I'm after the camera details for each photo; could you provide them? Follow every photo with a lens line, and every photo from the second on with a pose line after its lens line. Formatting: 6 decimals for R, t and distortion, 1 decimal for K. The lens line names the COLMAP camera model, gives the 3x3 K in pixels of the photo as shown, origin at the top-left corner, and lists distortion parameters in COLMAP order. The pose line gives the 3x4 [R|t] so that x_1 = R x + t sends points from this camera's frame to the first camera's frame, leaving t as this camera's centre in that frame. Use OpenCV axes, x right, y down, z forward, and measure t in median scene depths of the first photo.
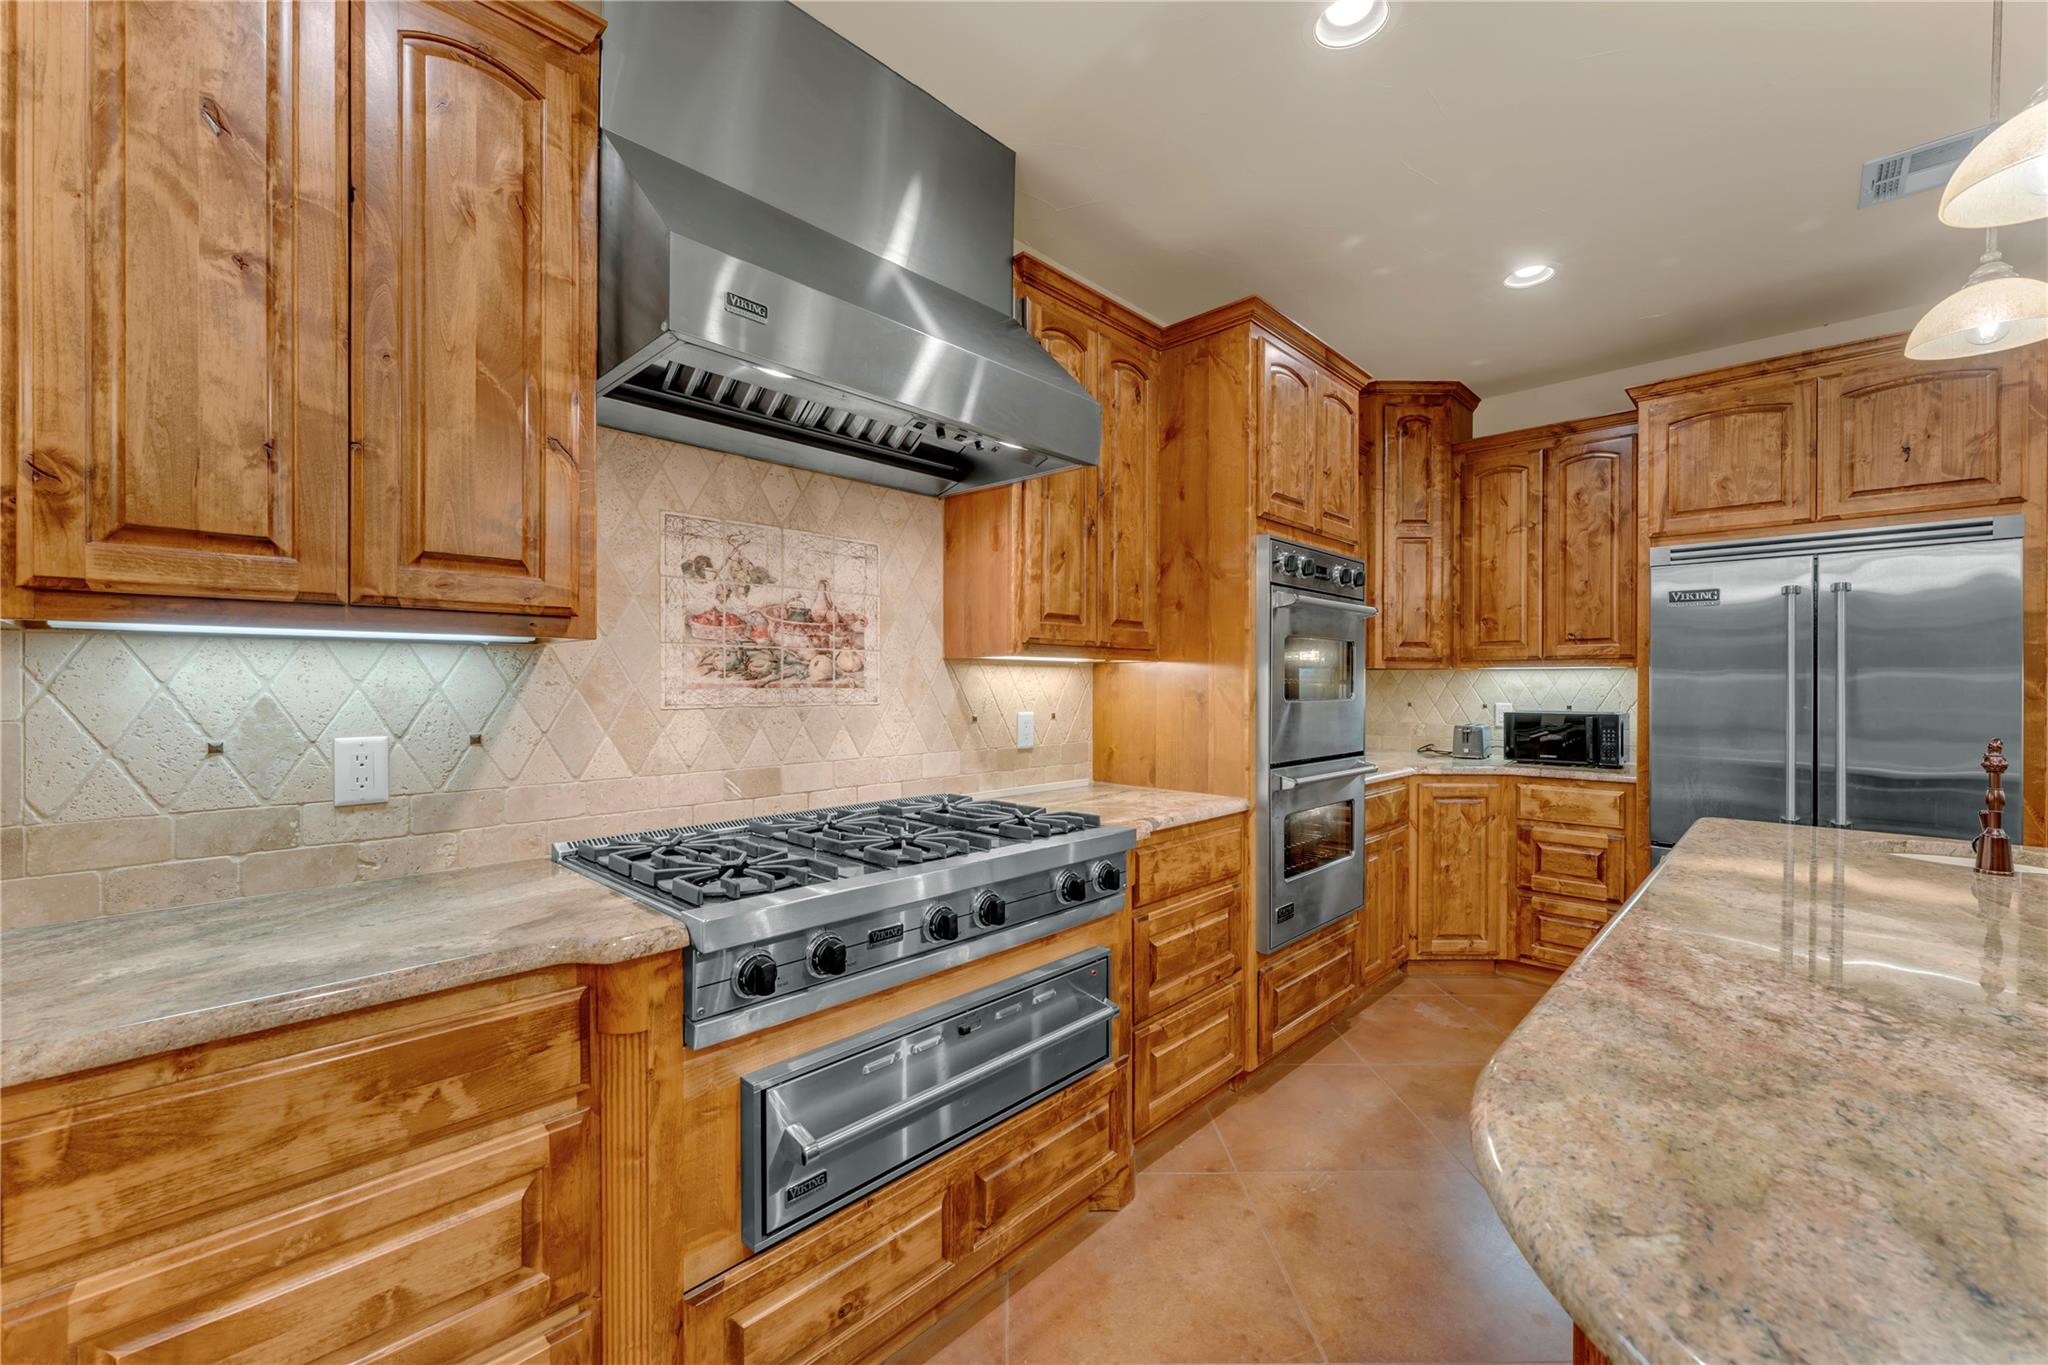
lens RADIAL K [[824.9, 0, 1025.3], [0, 824.9, 685.4], [0, 0, 1]] dist [-0.003008, -0.000420]
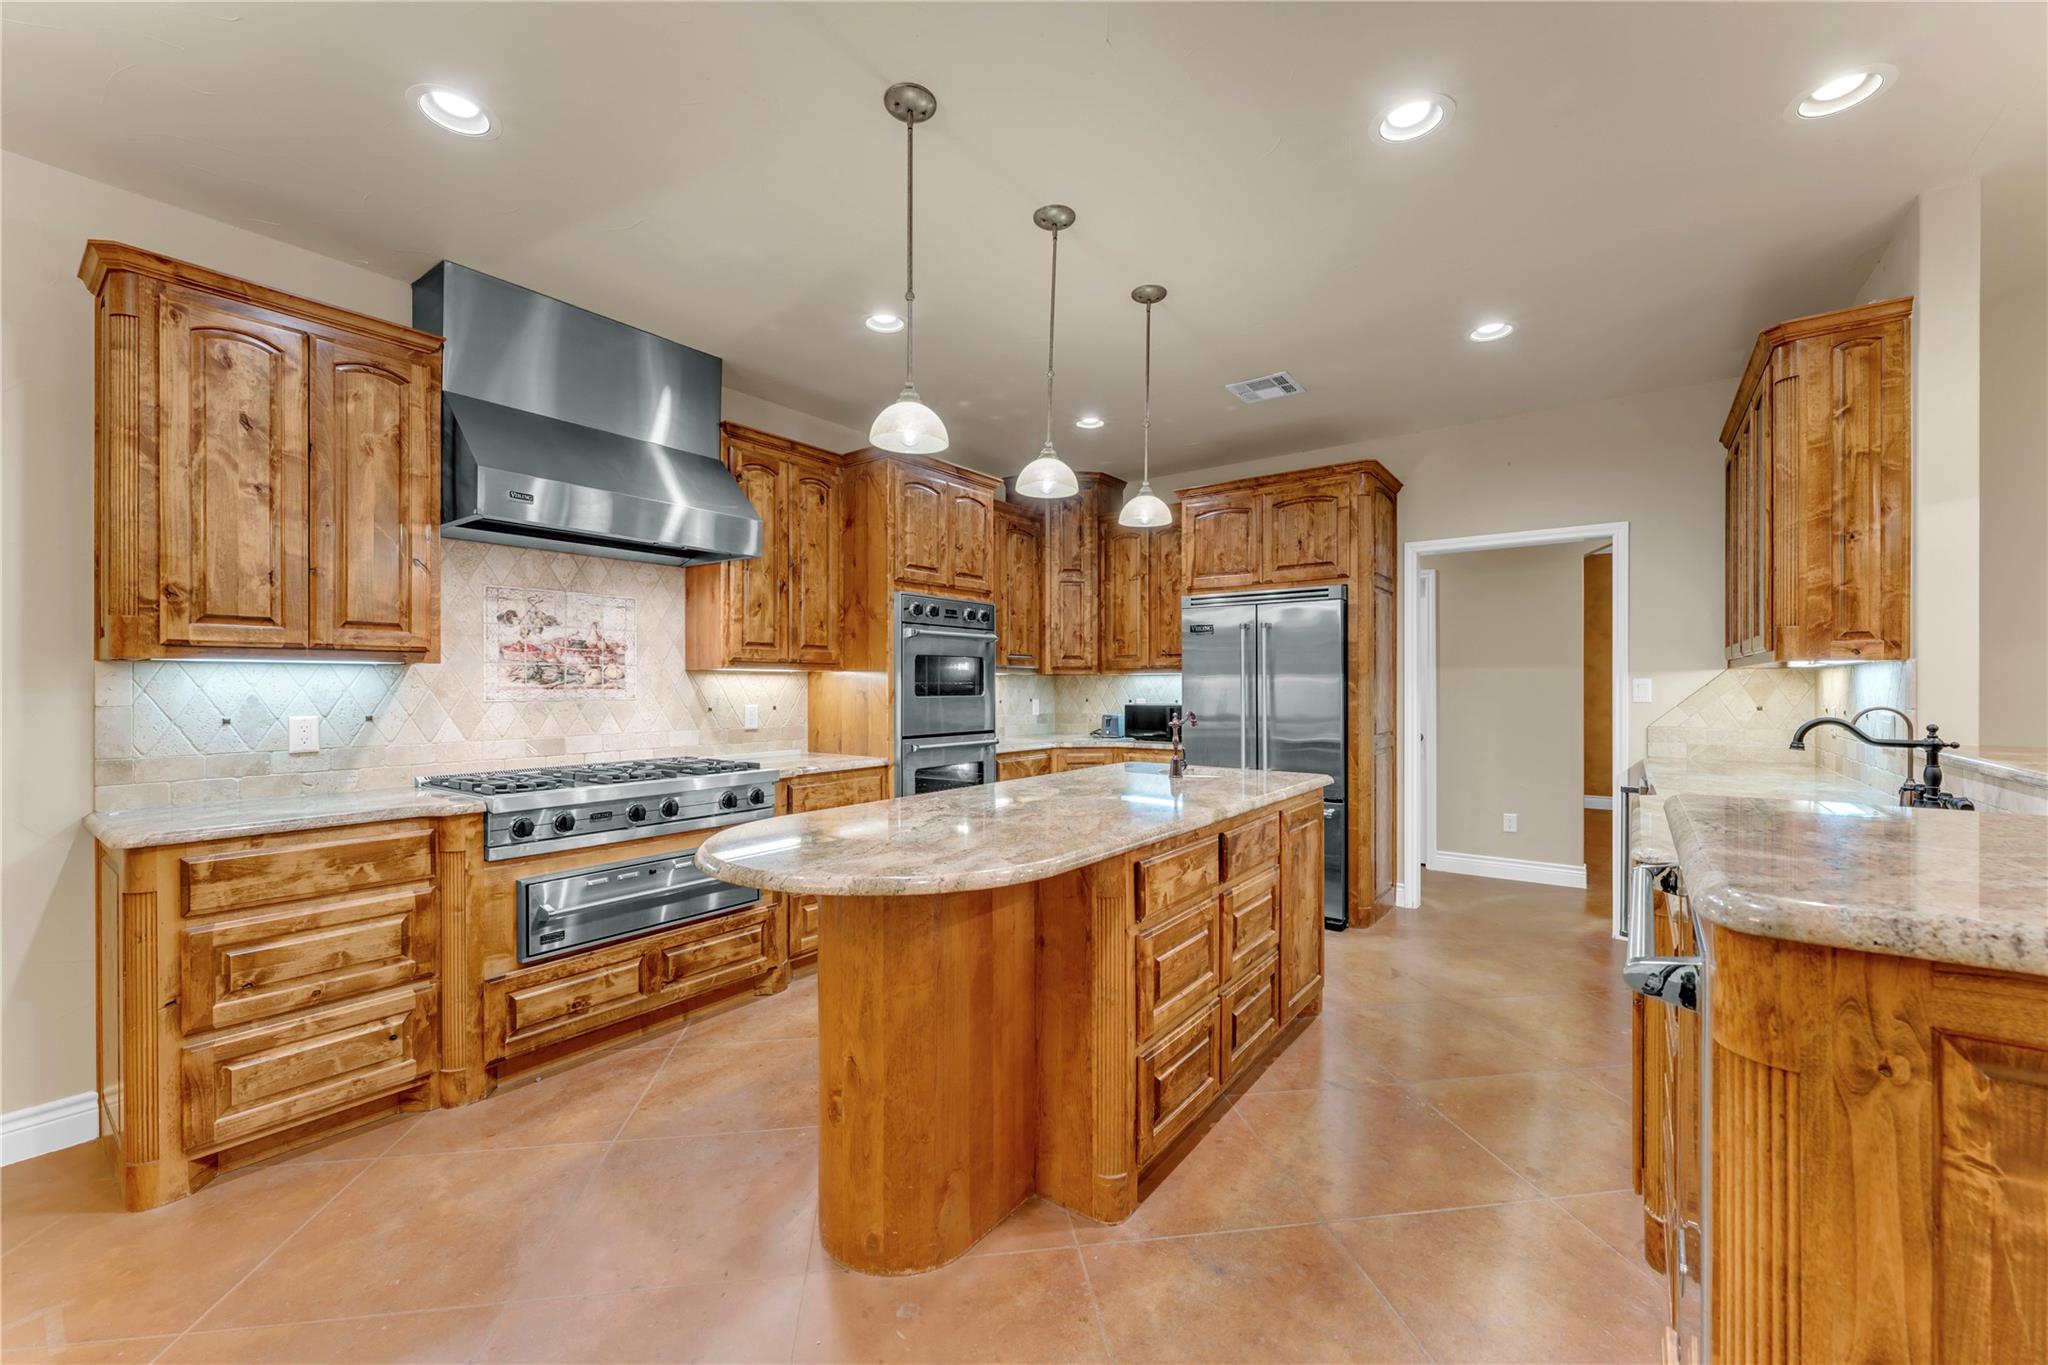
lens RADIAL K [[824.9, 0, 1020.6], [0, 824.9, 684.3], [0, 0, 1]] dist [-0.003008, -0.000420]
pose [[0.992927, -0.003370, 0.118675, 0.578817], [0.003894, 0.999984, -0.004186, 0.005107], [-0.118659, 0.004619, 0.992924, -1.037892]]
